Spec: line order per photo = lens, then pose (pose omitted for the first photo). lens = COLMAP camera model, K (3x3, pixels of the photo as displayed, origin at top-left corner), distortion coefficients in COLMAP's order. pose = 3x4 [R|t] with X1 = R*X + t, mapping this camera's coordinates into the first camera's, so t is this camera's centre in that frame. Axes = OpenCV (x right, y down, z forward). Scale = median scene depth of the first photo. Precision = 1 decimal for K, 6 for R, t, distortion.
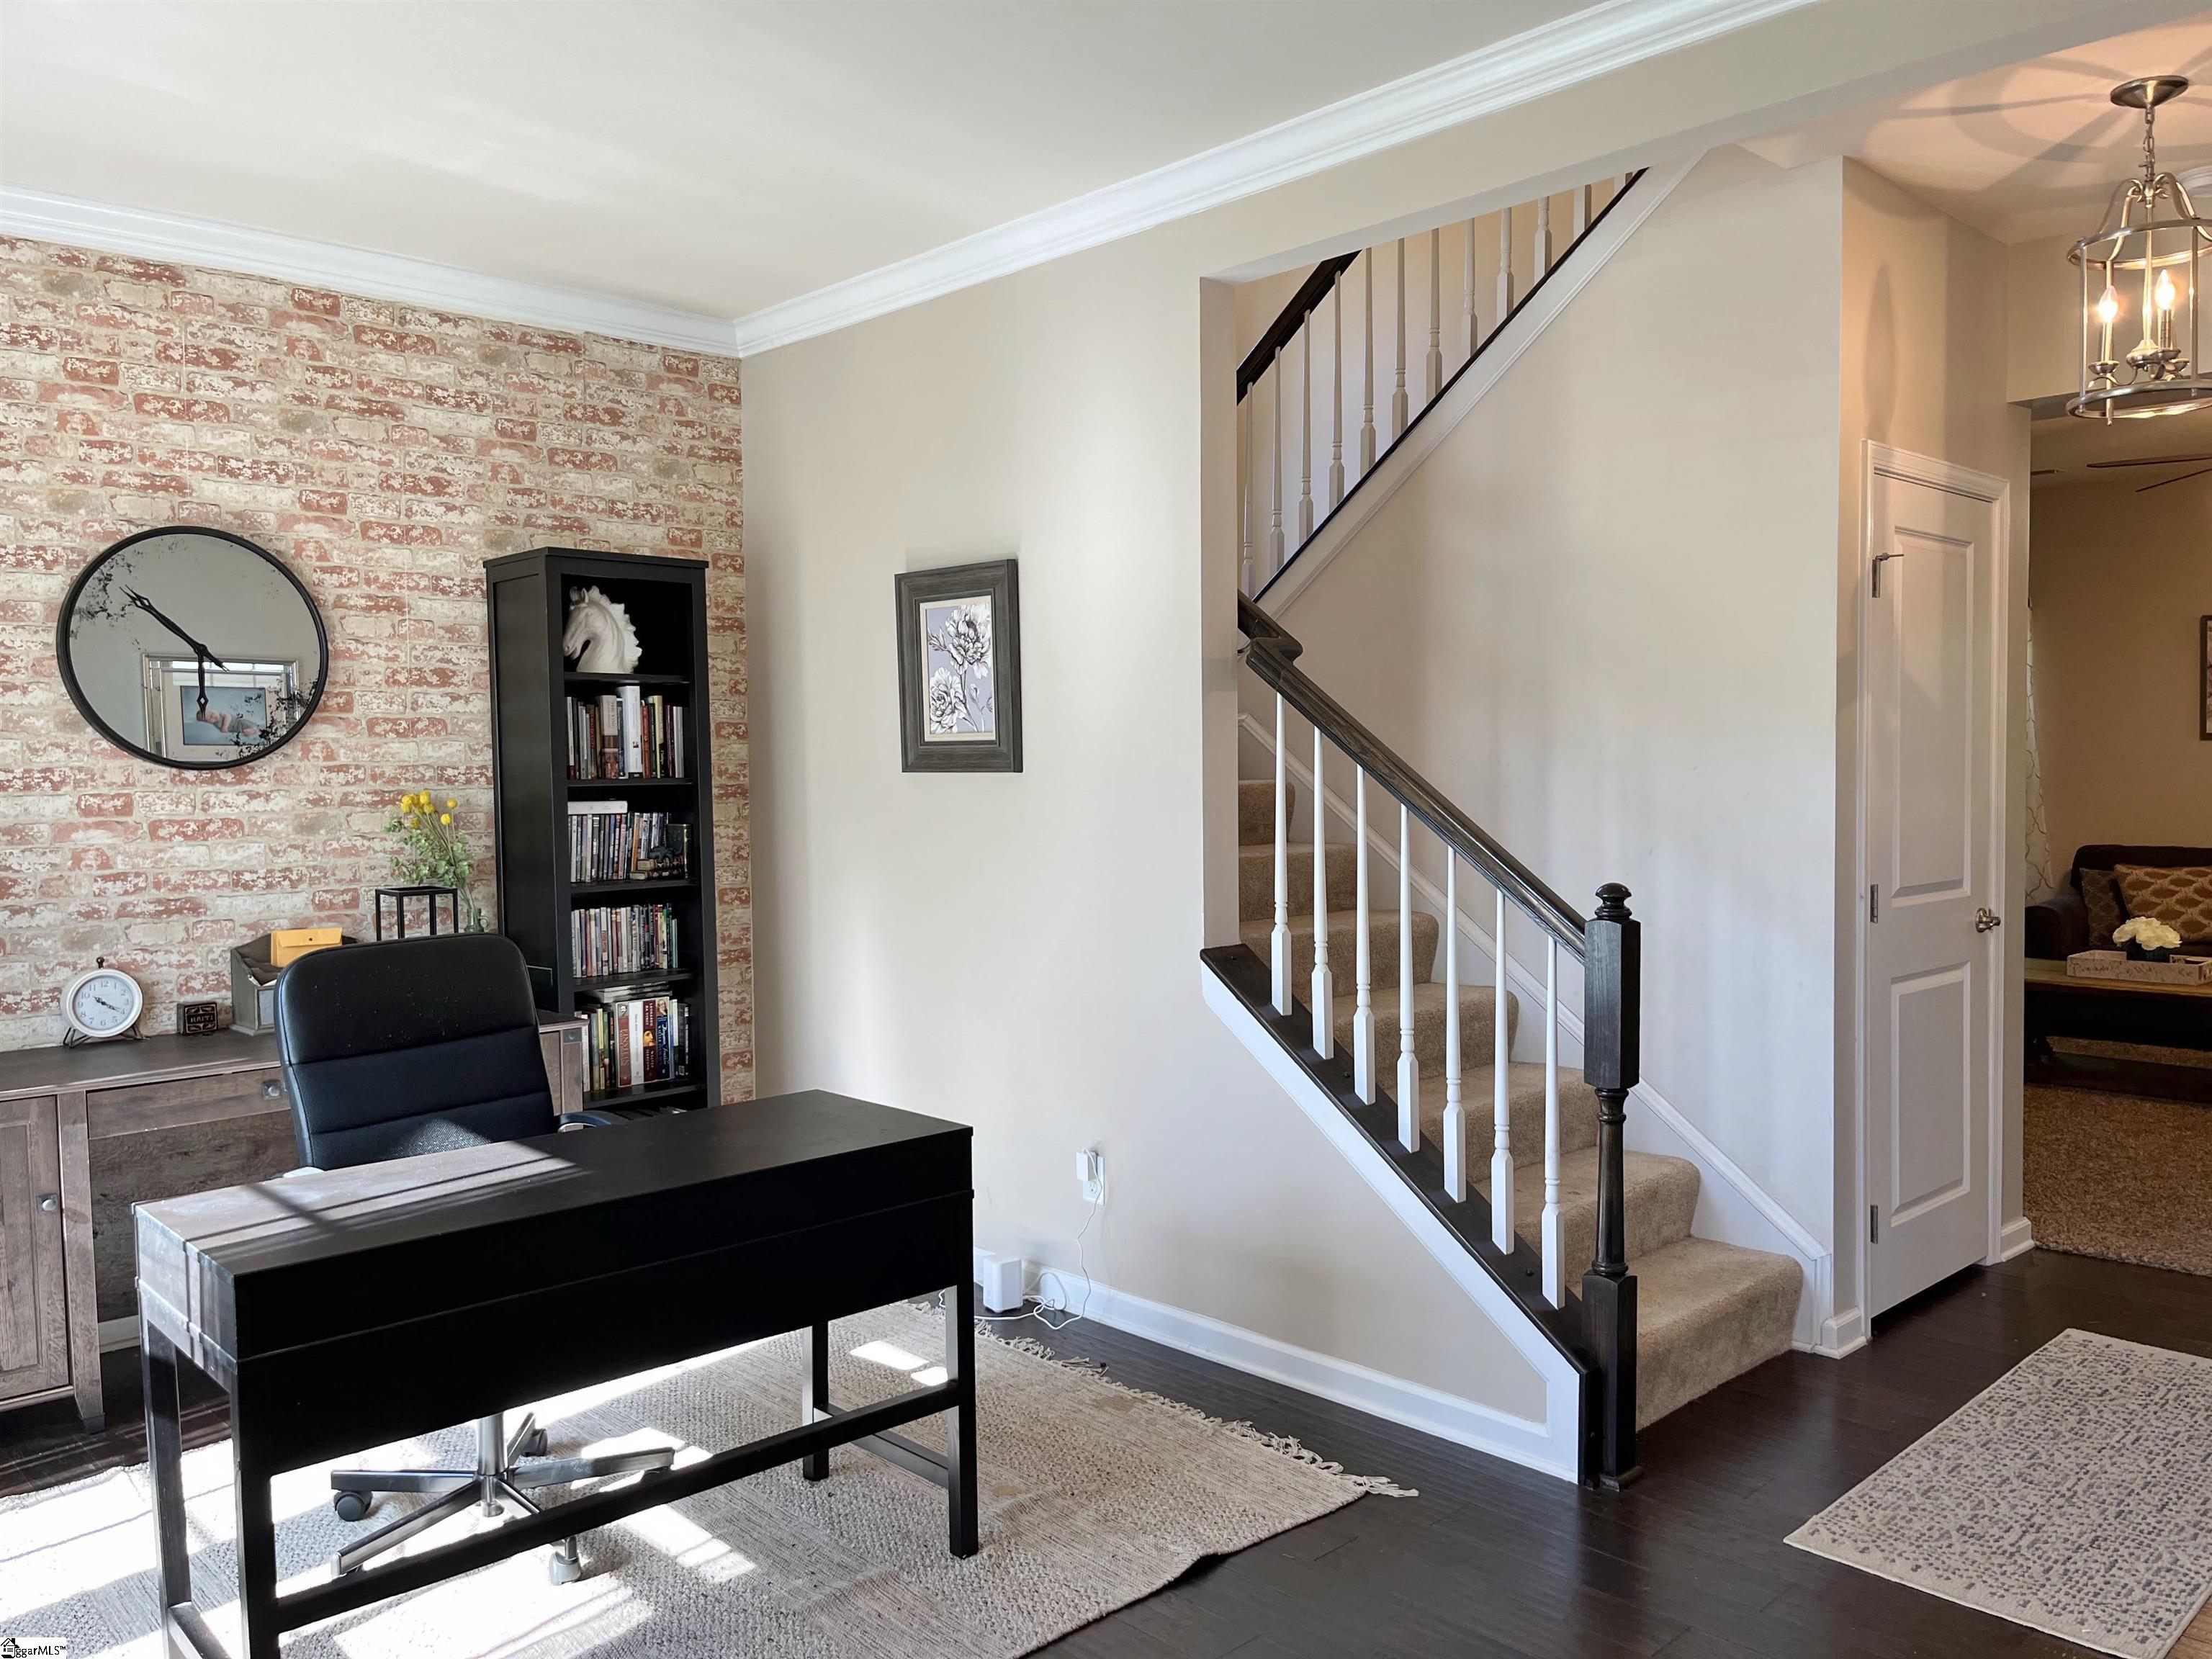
lens RADIAL K [[1671.7, 0, 1111.2], [0, 1671.7, 831.7], [0, 0, 1]] dist [0.056671, -0.092276]
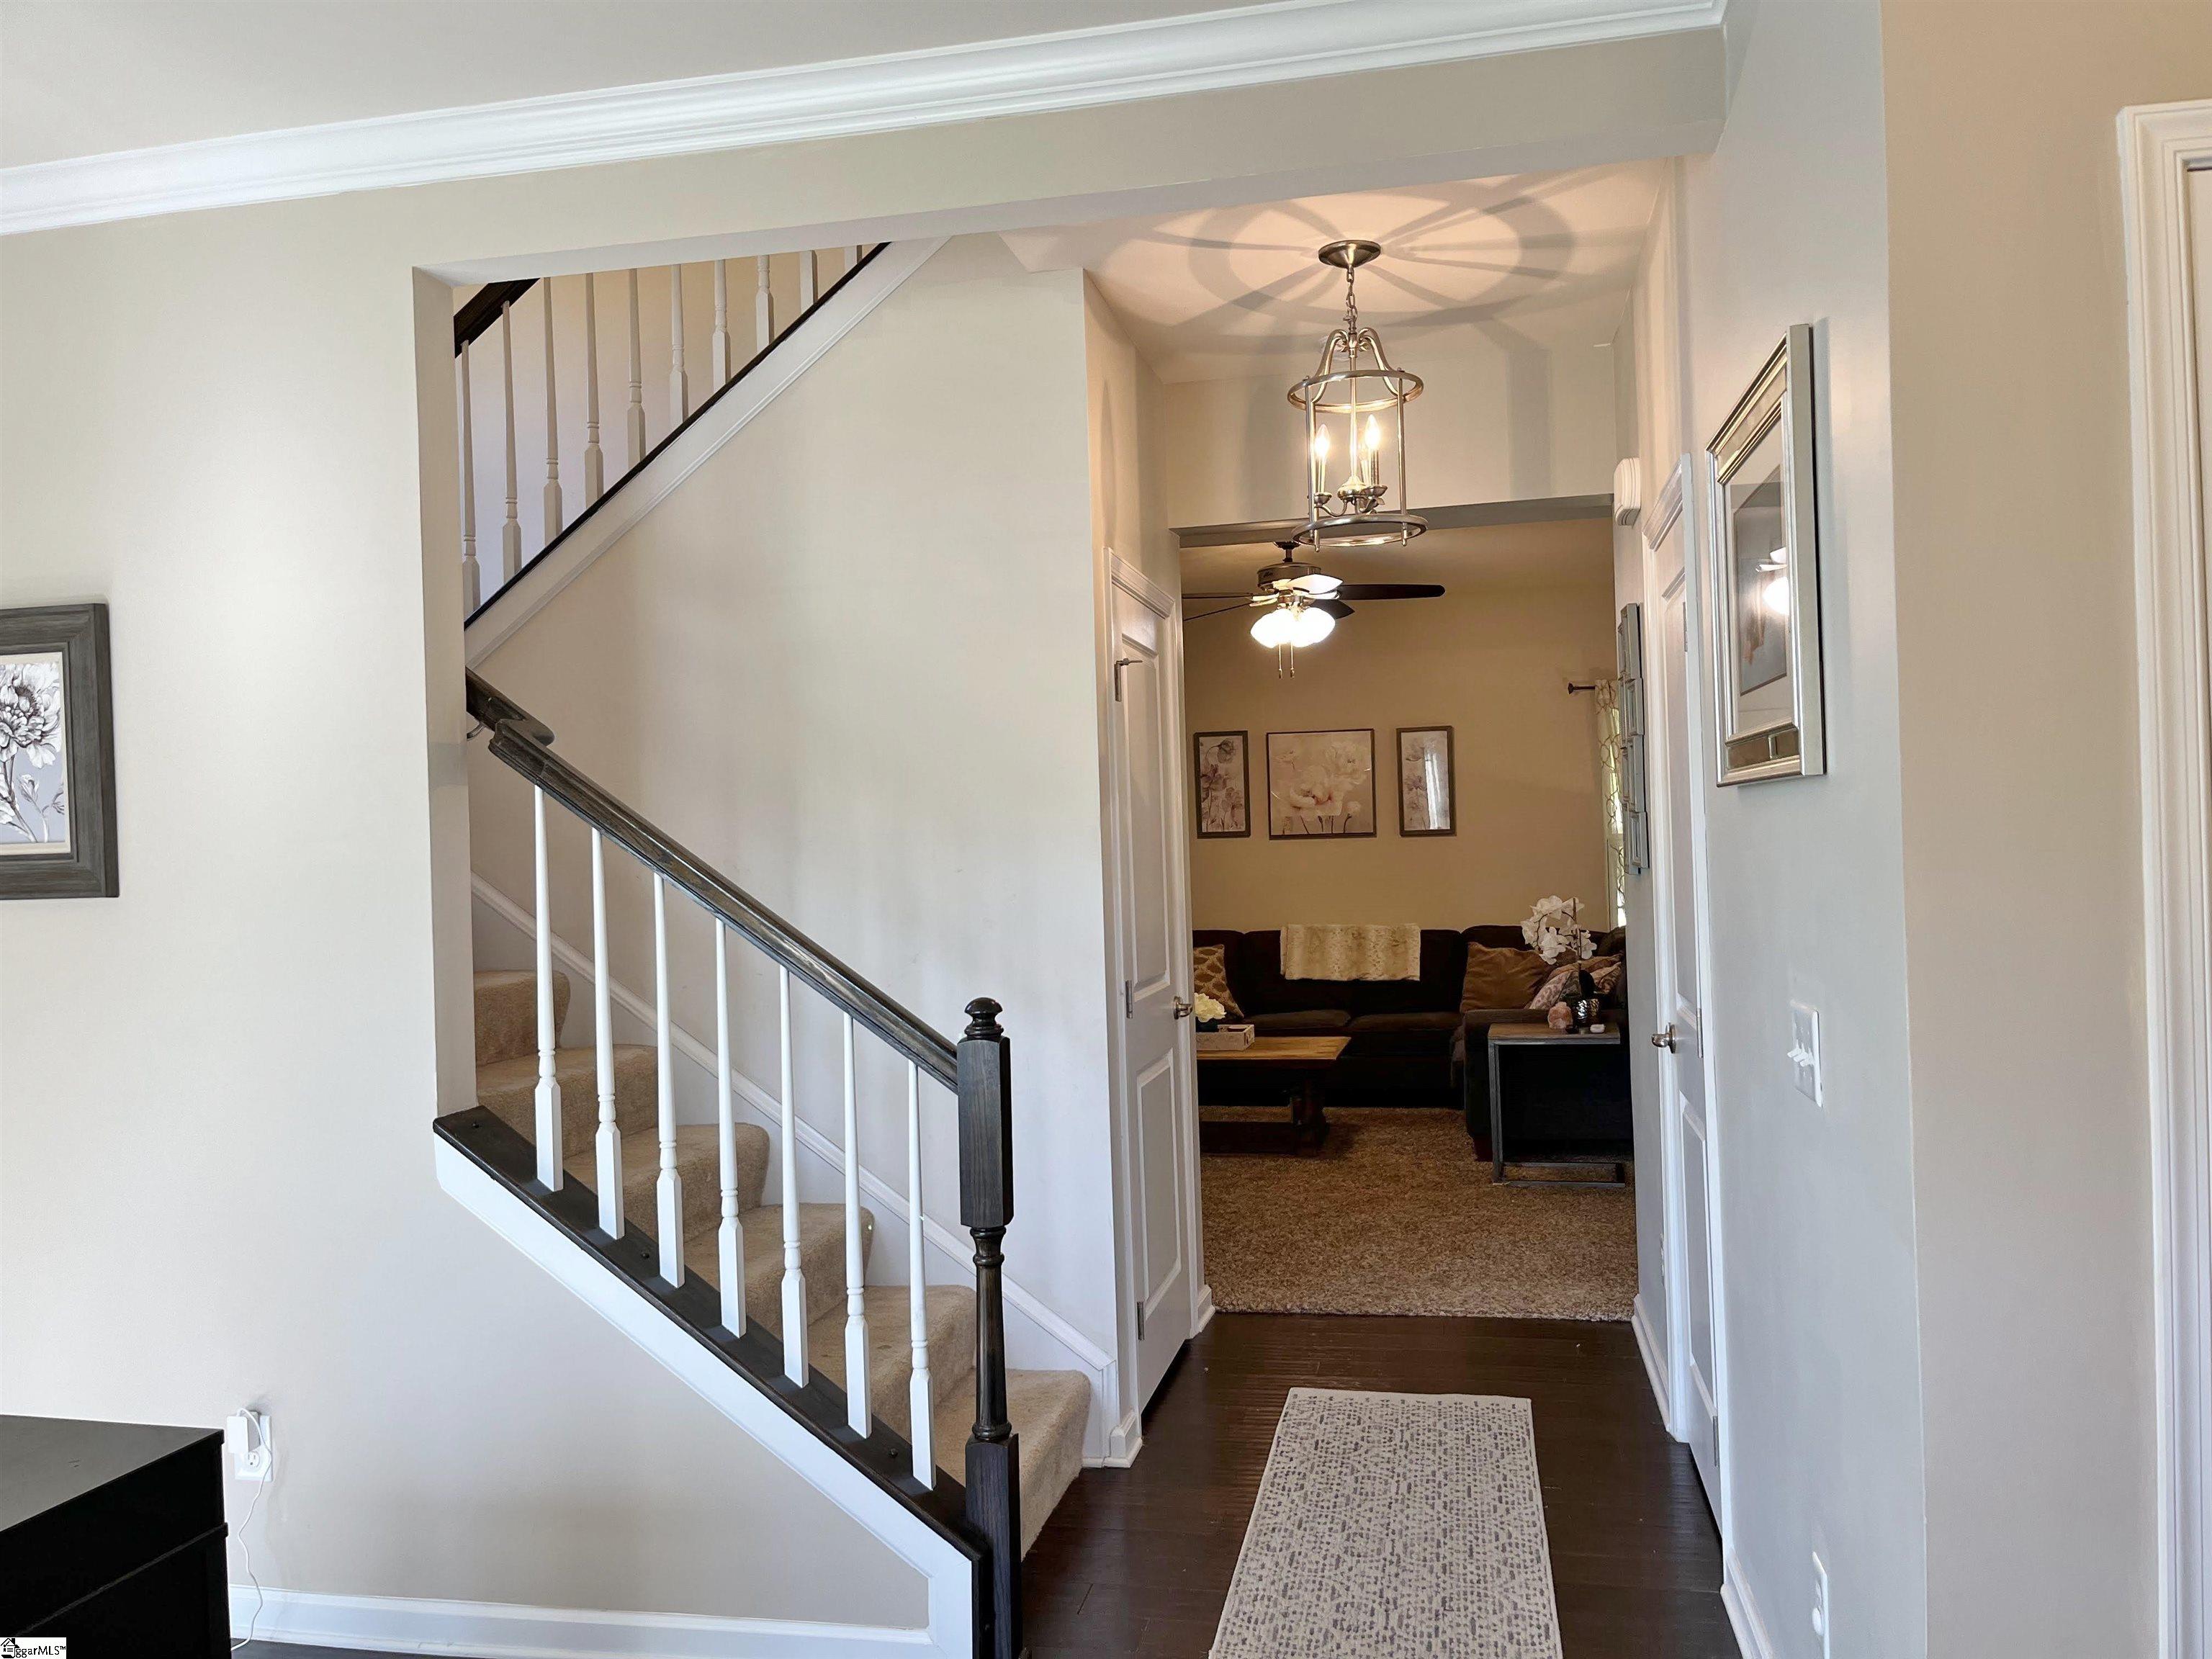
lens RADIAL K [[1671.7, 0, 1111.2], [0, 1671.7, 831.7], [0, 0, 1]] dist [0.056671, -0.092276]
pose [[0.817316, -0.008910, 0.576121, -0.139117], [0.044933, 0.997821, -0.048313, -0.010387], [-0.574435, 0.065373, 0.815935, 0.180258]]
